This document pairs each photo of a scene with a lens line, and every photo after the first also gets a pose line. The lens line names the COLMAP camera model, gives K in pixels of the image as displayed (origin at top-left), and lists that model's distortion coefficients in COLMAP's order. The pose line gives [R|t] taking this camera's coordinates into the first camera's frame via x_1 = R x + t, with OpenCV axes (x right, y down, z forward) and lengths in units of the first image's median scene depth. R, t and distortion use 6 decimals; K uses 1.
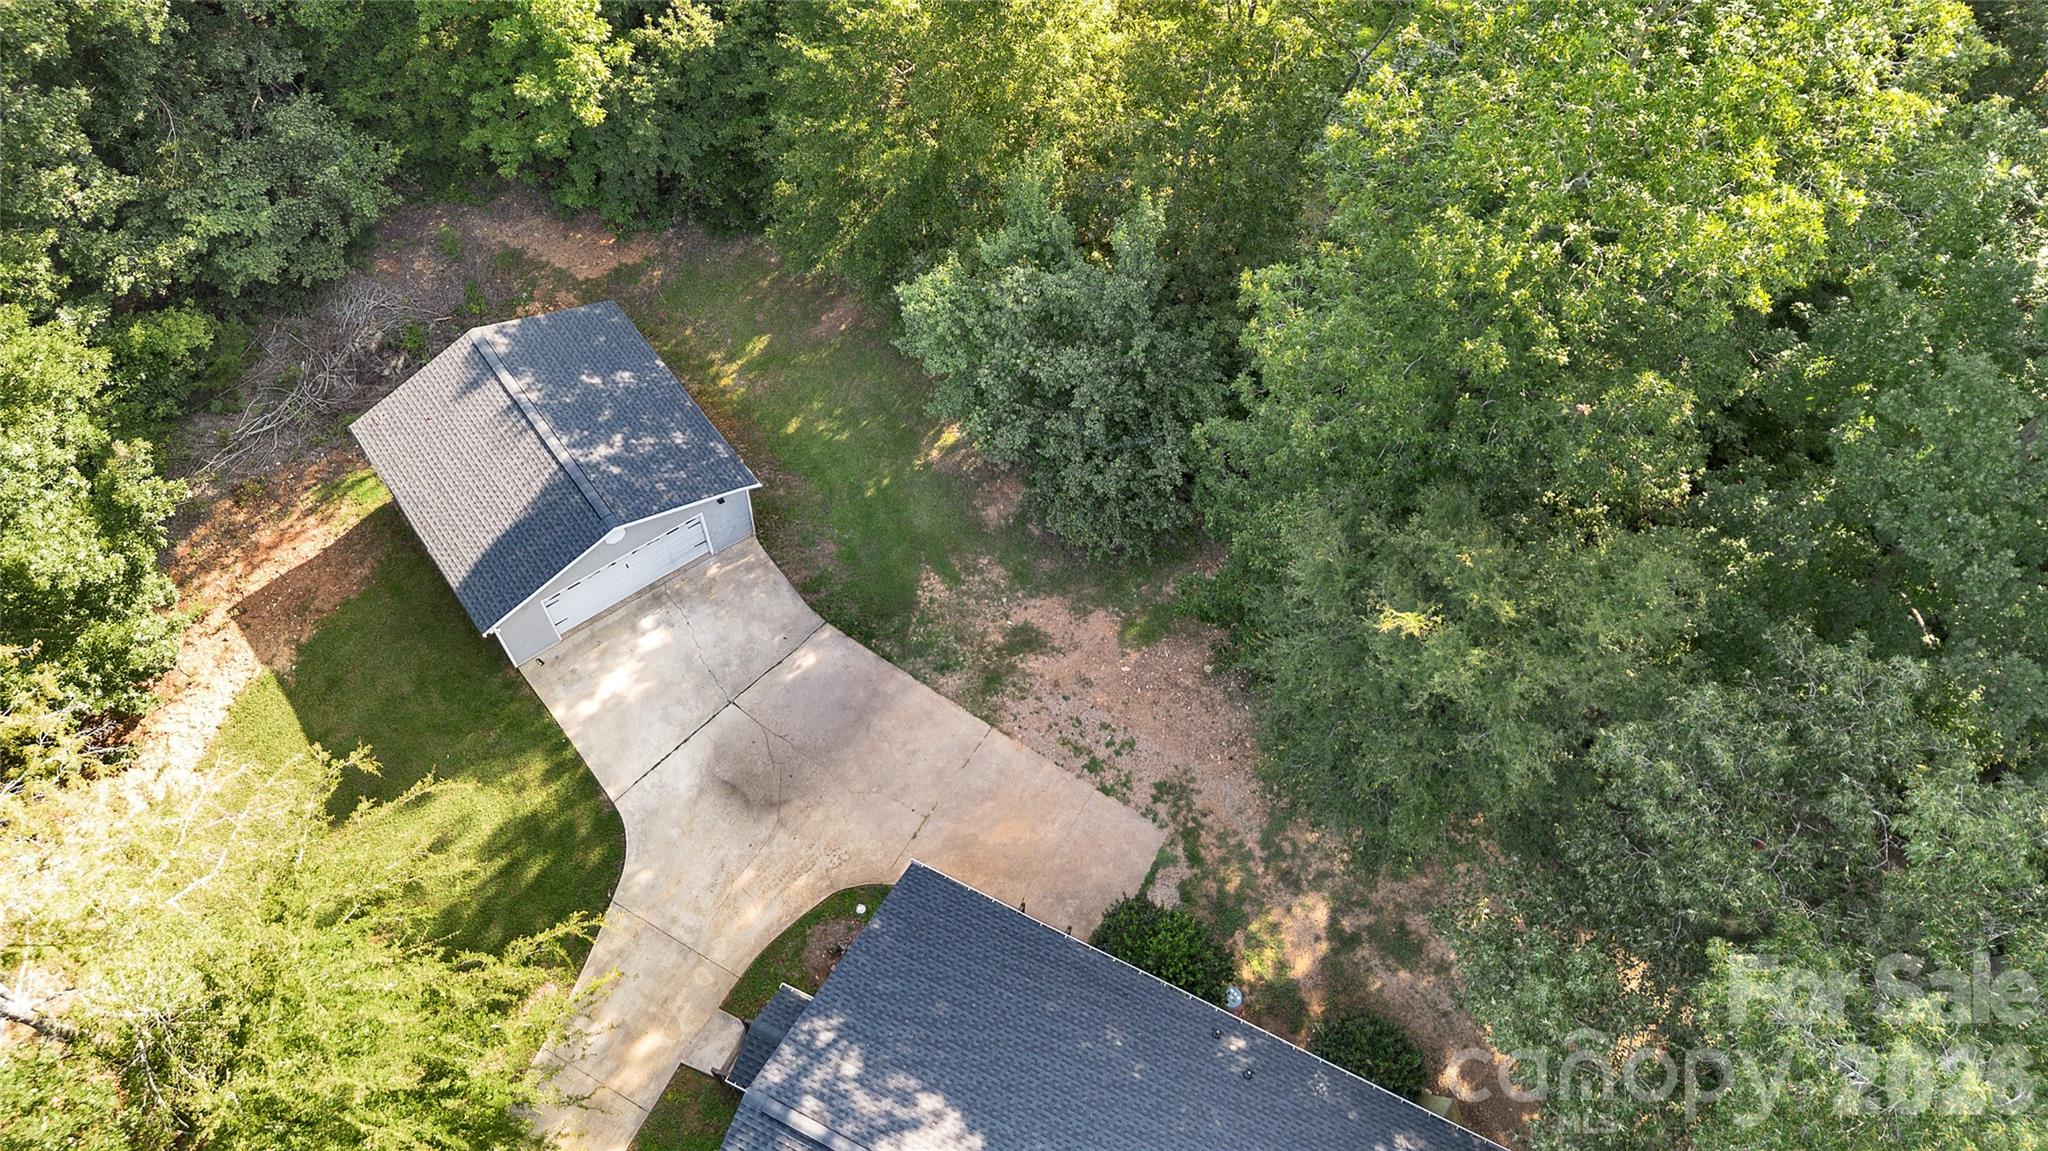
lens RADIAL K [[1449.6, 0, 1036.8], [0, 1449.6, 573.9], [0, 0, 1]] dist [0.039143, -0.012352]
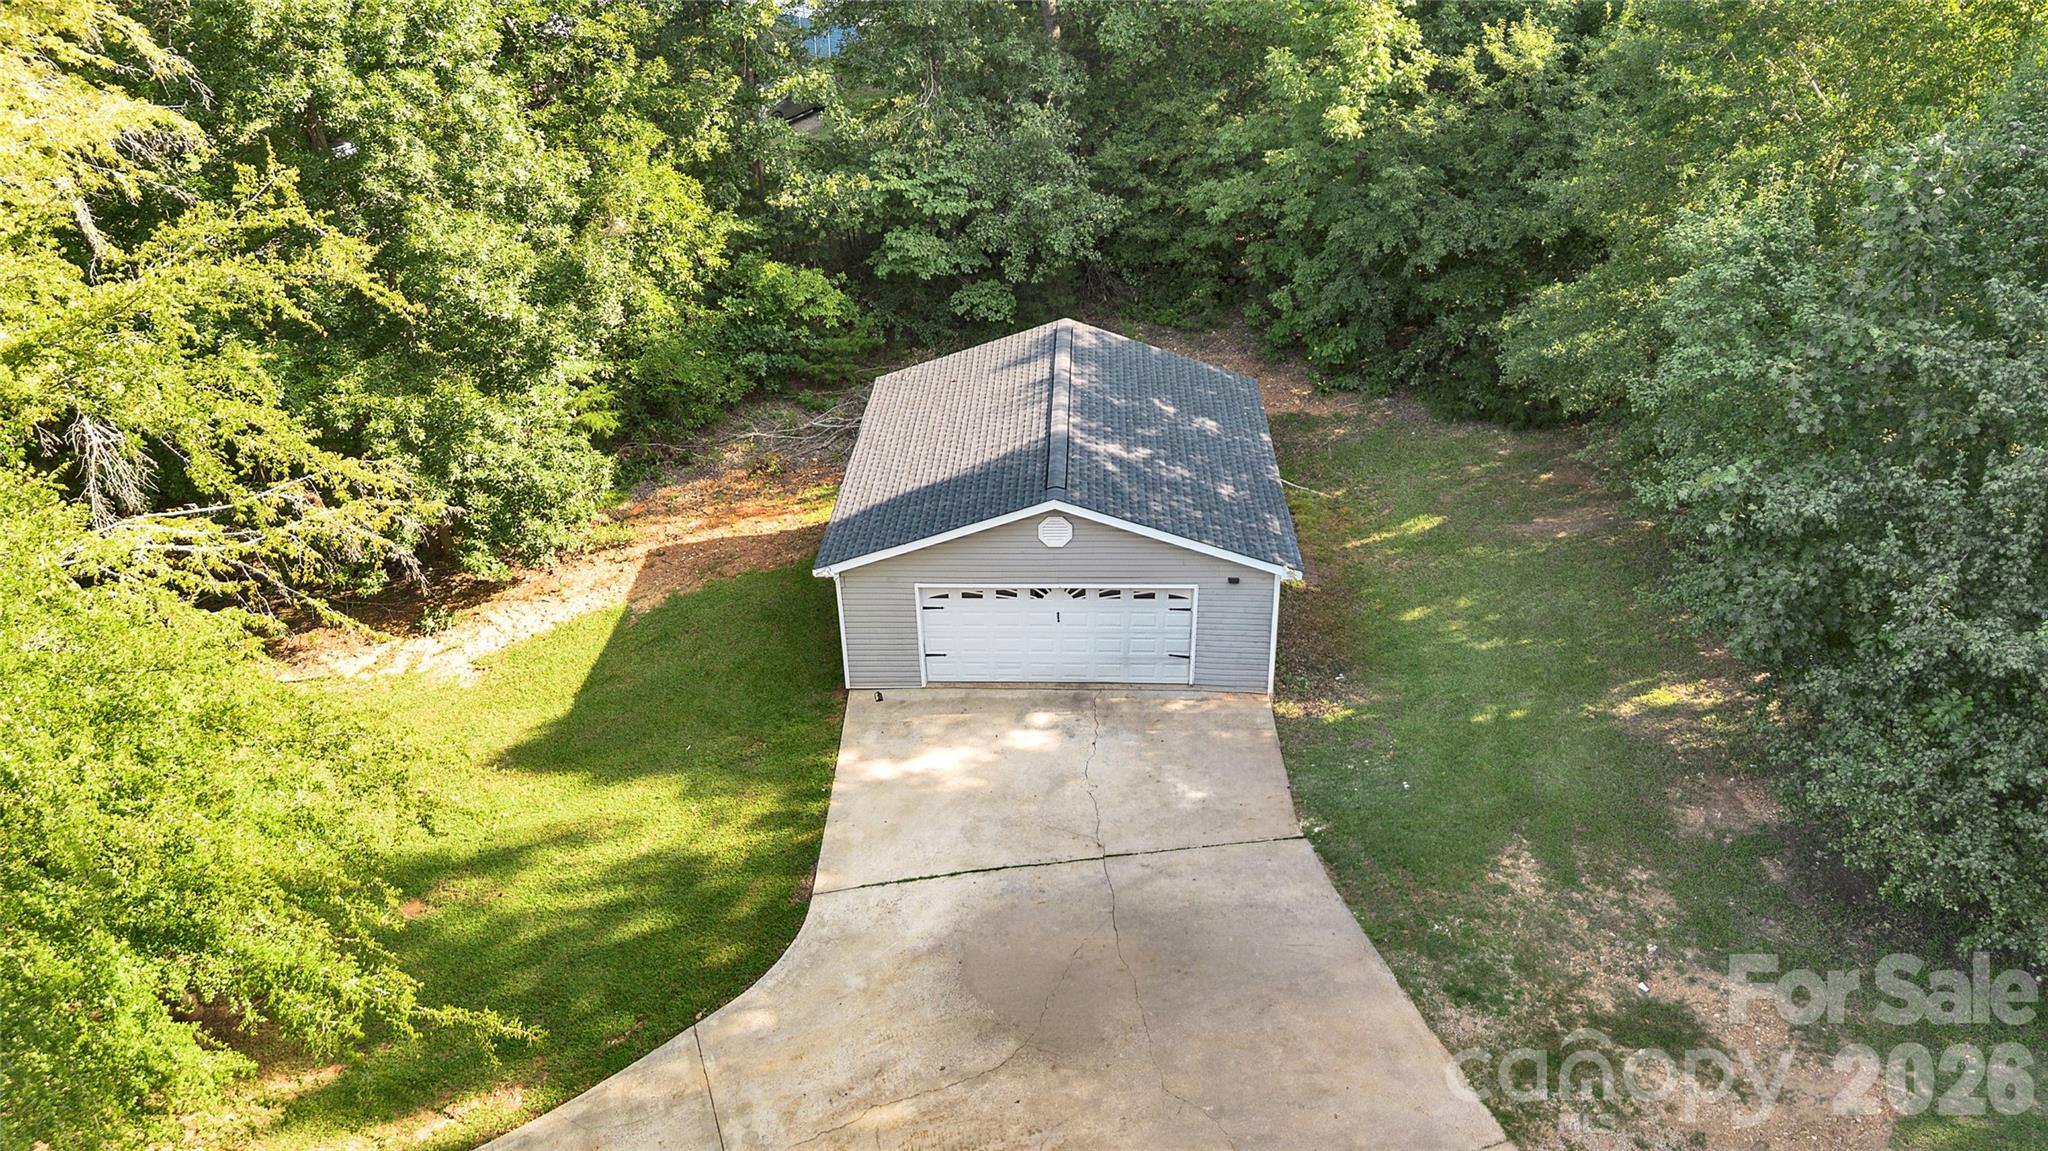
lens RADIAL K [[1449.6, 0, 1026.1], [0, 1449.6, 576.1], [0, 0, 1]] dist [0.039143, -0.012352]
pose [[0.771968, 0.287849, -0.566752, 0.059412], [-0.517101, 0.802912, -0.296545, 0.176727], [0.369692, 0.521992, 0.768669, 0.511301]]
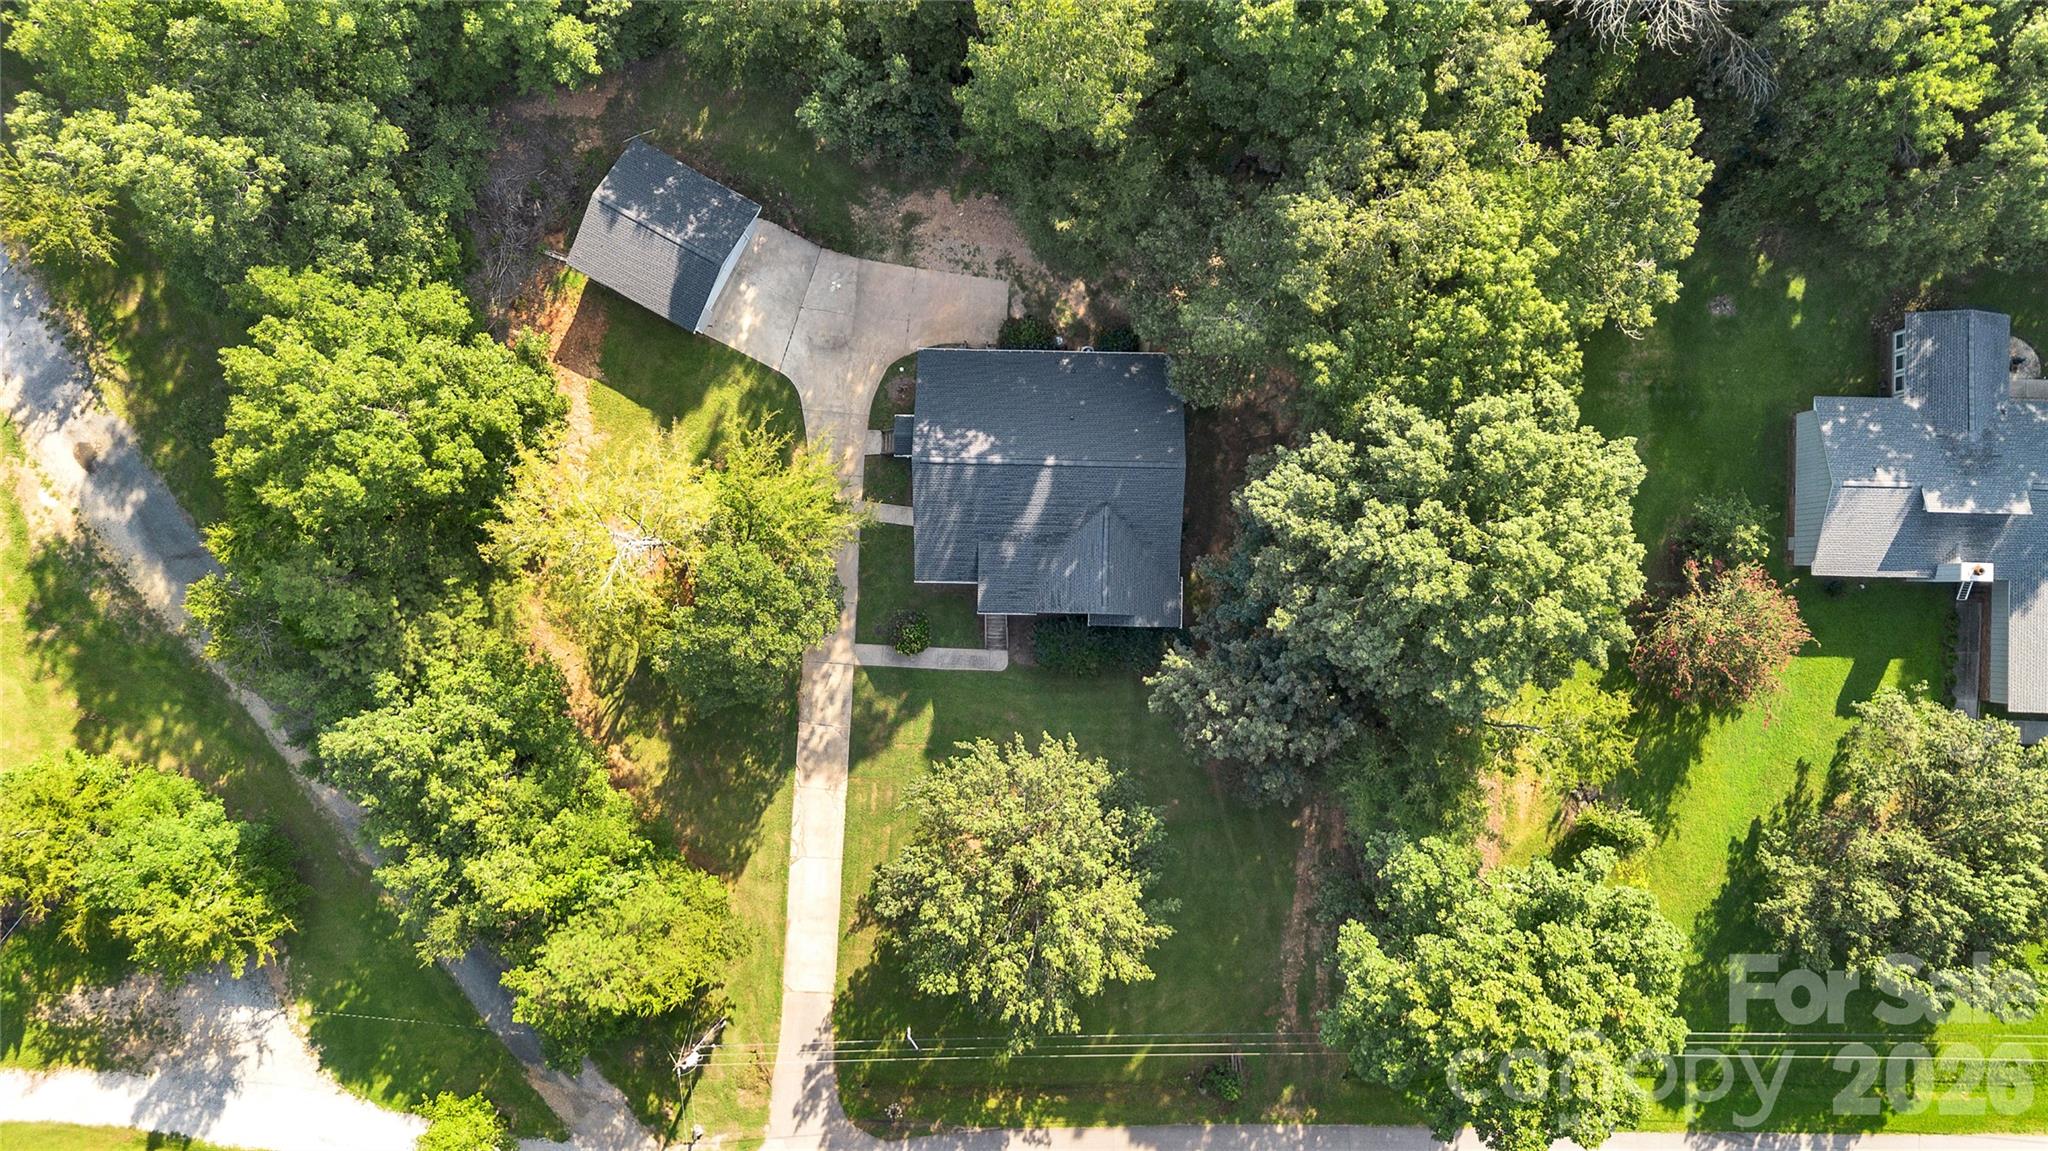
lens RADIAL K [[1449.6, 0, 1027.4], [0, 1449.6, 573.9], [0, 0, 1]] dist [0.039143, -0.012352]
pose [[0.909084, -0.414197, -0.044792, 0.027678], [0.376529, 0.770843, 0.513835, -0.591698], [-0.178302, -0.483985, 0.856719, -1.108672]]
